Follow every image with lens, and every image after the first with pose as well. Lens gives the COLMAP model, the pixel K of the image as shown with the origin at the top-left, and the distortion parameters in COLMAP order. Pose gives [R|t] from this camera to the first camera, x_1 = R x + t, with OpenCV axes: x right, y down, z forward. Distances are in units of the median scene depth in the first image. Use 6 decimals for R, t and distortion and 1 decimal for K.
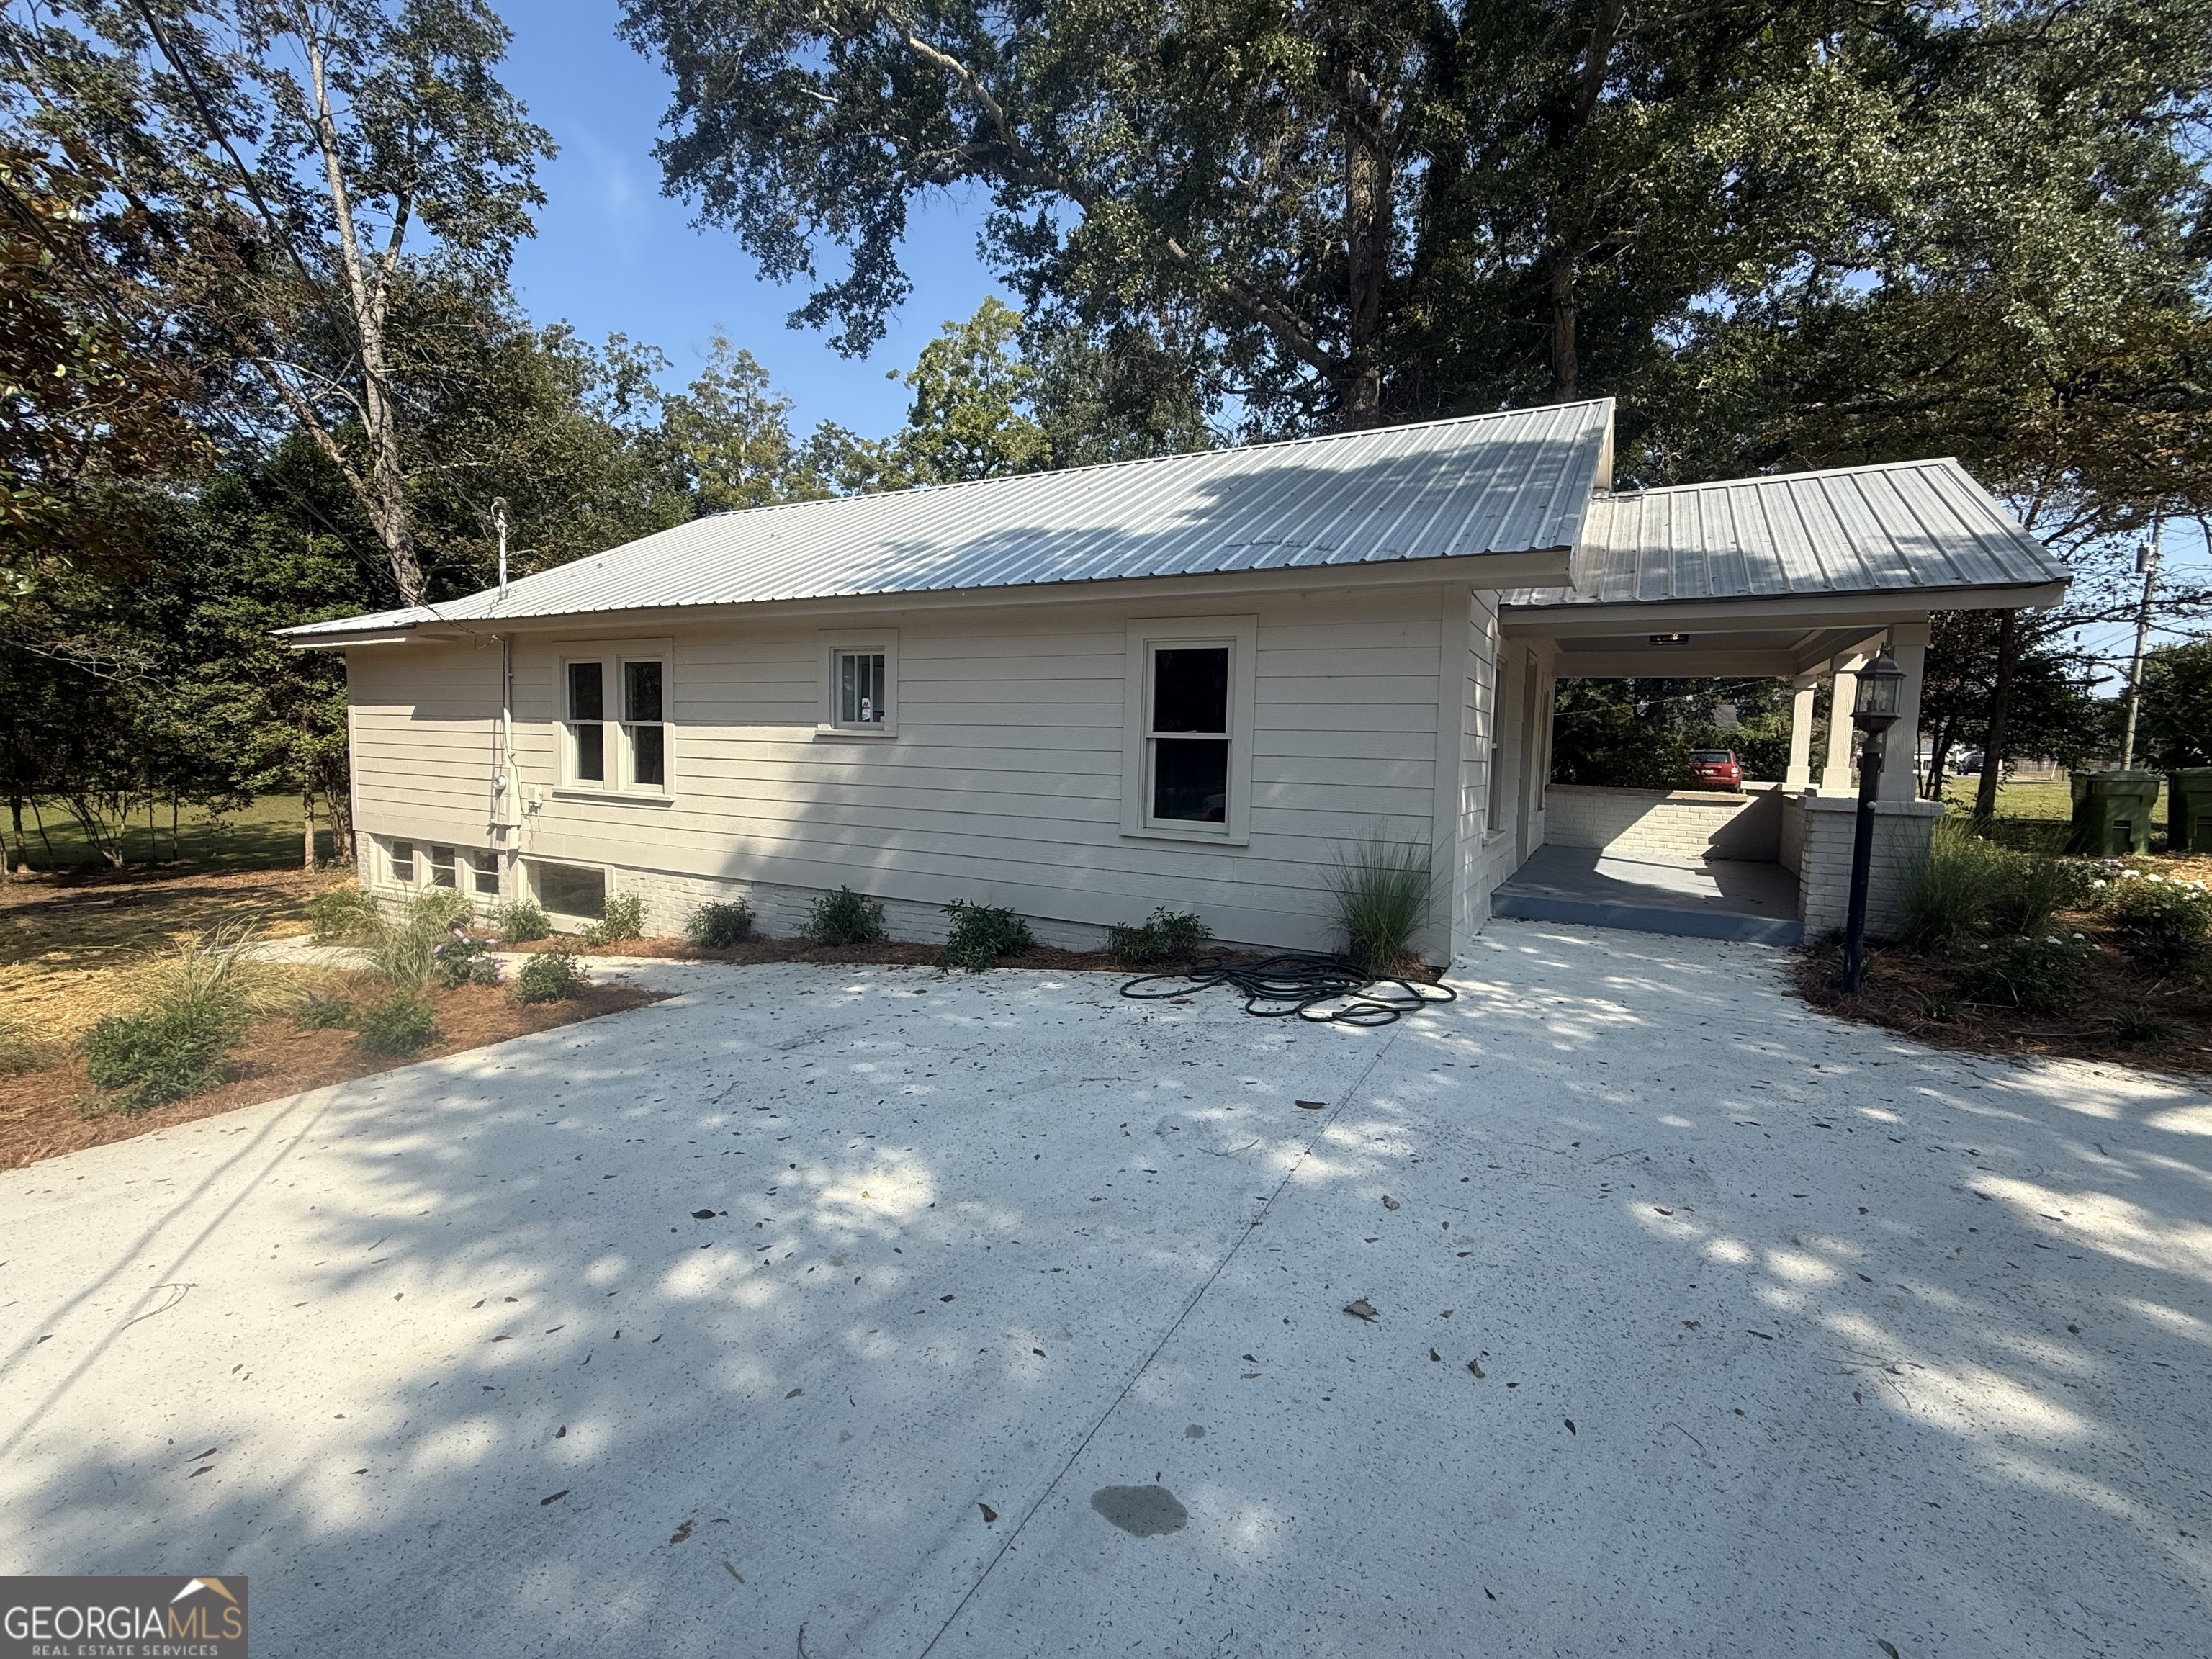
lens RADIAL K [[981.1, 0, 1122.1], [0, 981.1, 831.2], [0, 0, 1]] dist [0.000273, -0.001229]
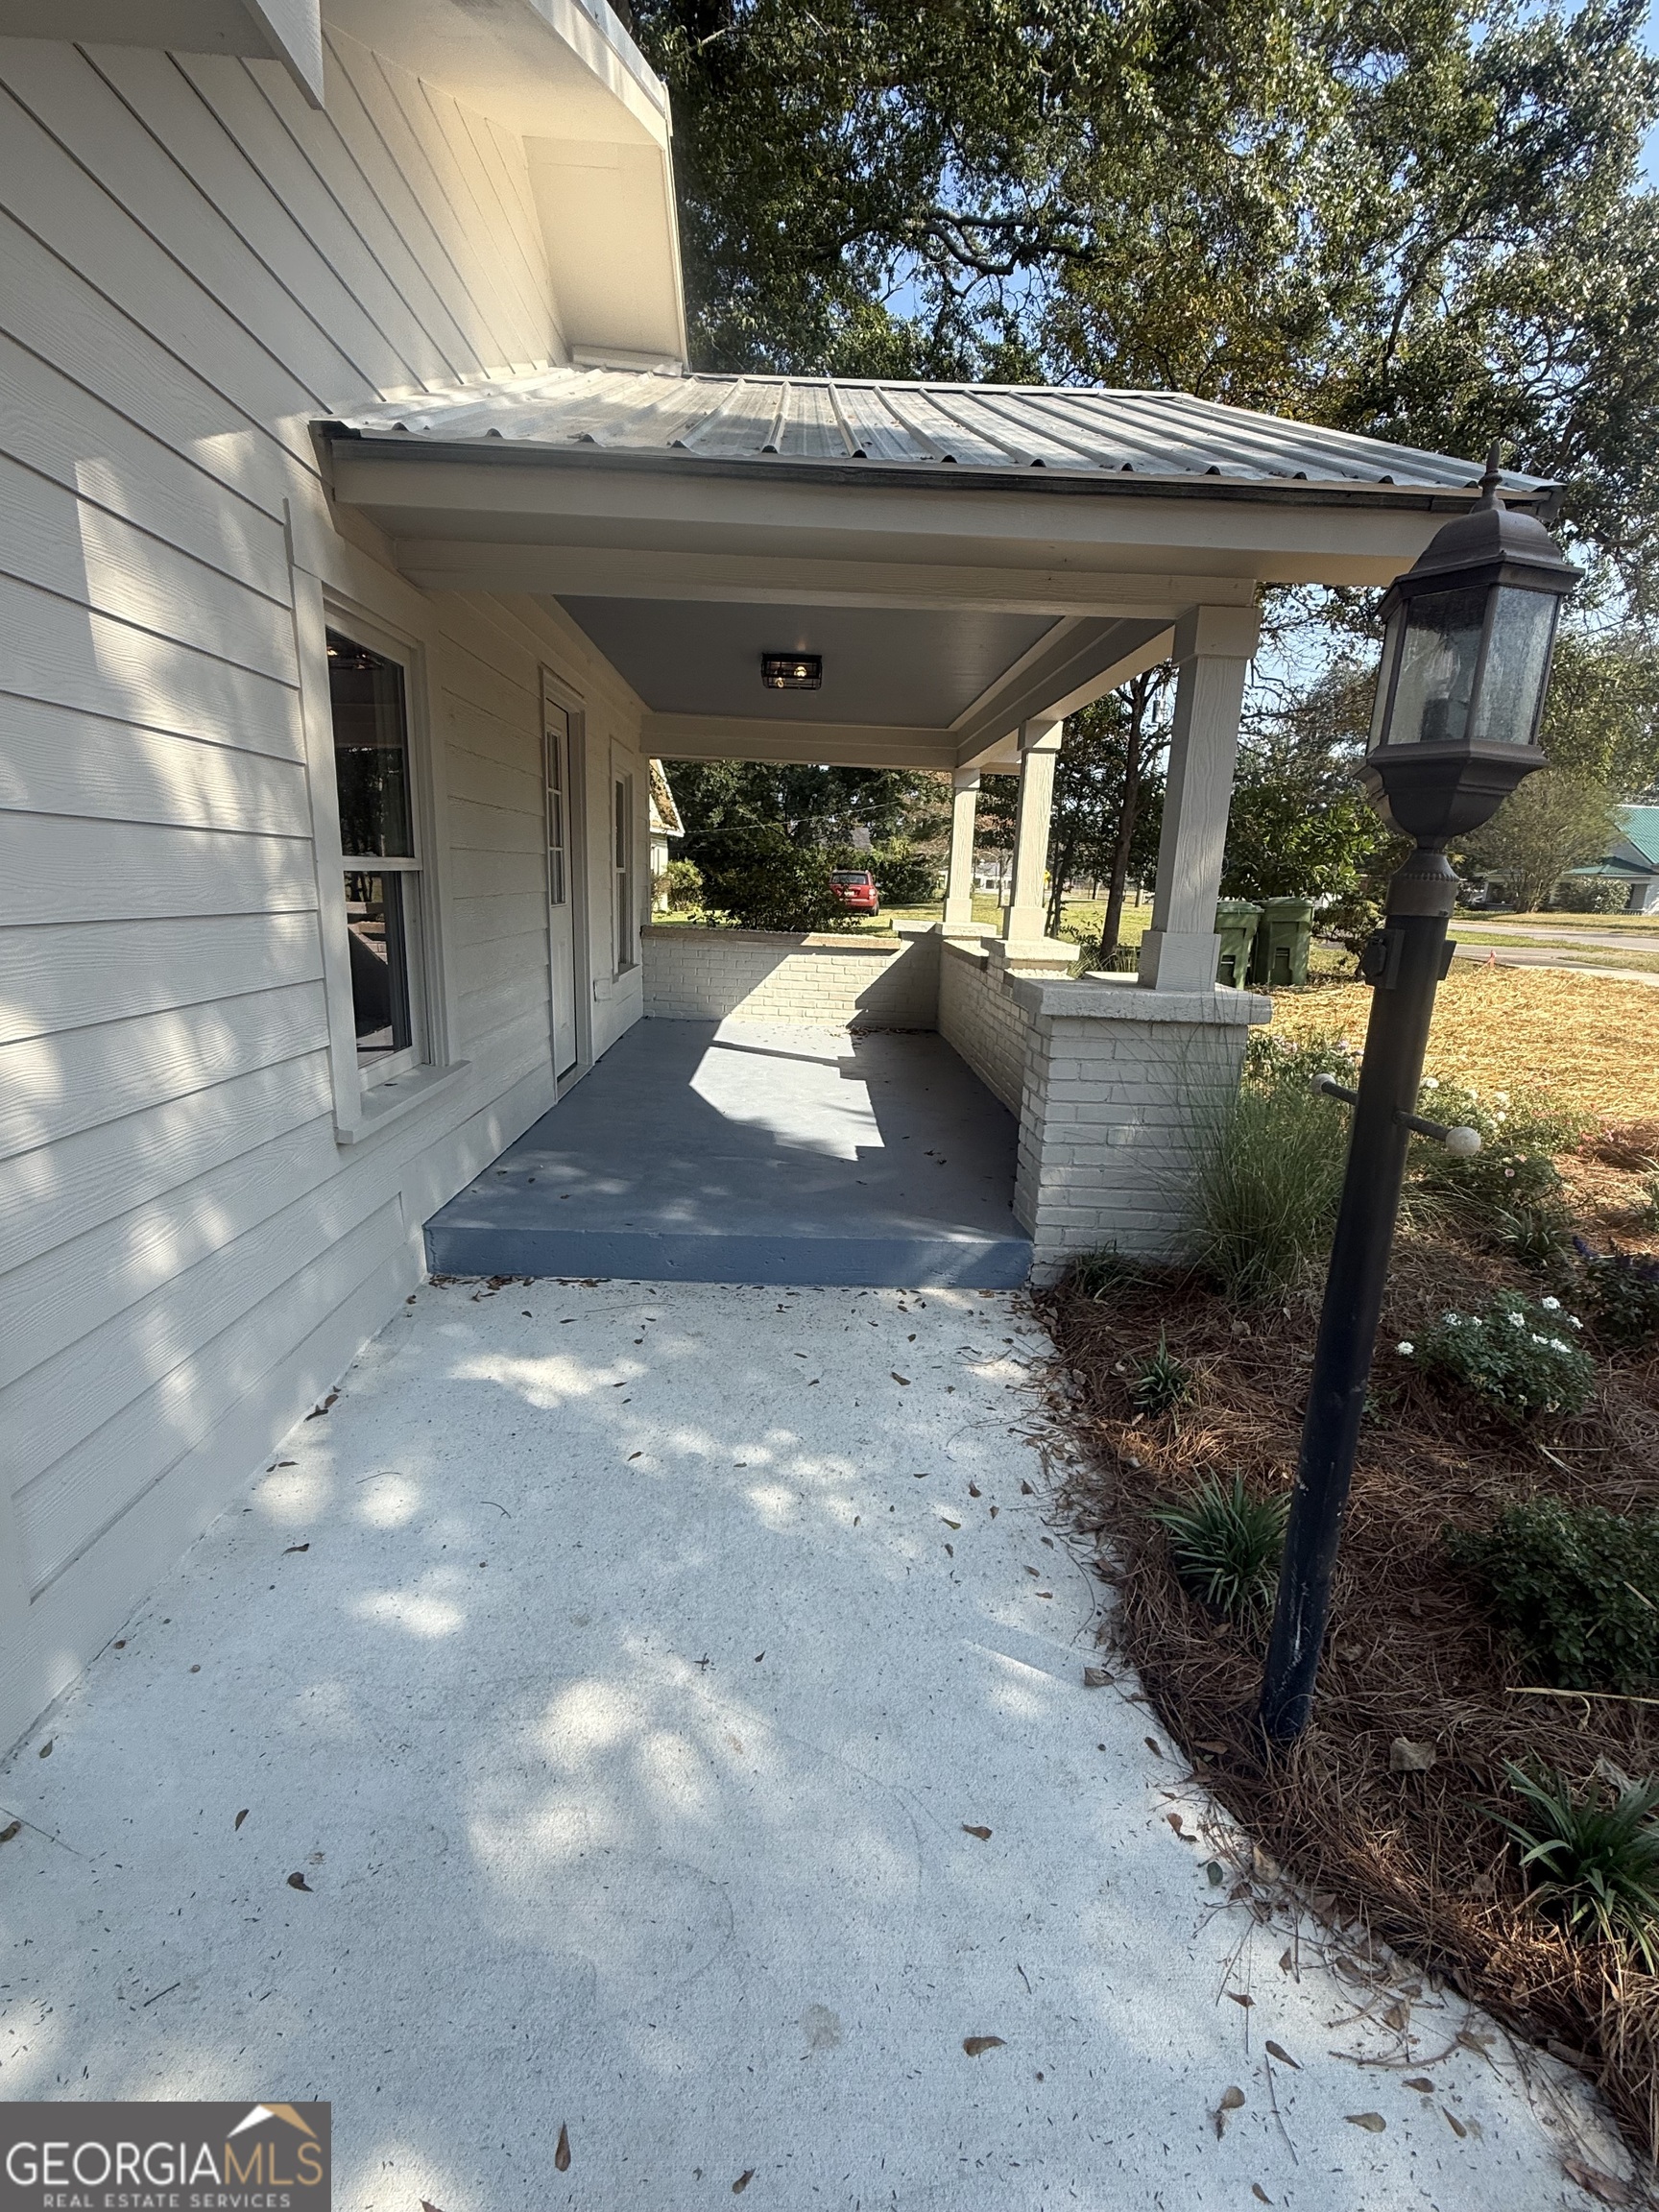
lens RADIAL K [[981.1, 0, 826.6], [0, 981.1, 1101.0], [0, 0, 1]] dist [0.000273, -0.001229]
pose [[0.869512, -0.103804, 0.482880, 0.210052], [0.029540, 0.986845, 0.158949, -0.032319], [-0.493028, -0.123944, 0.861140, 0.356390]]
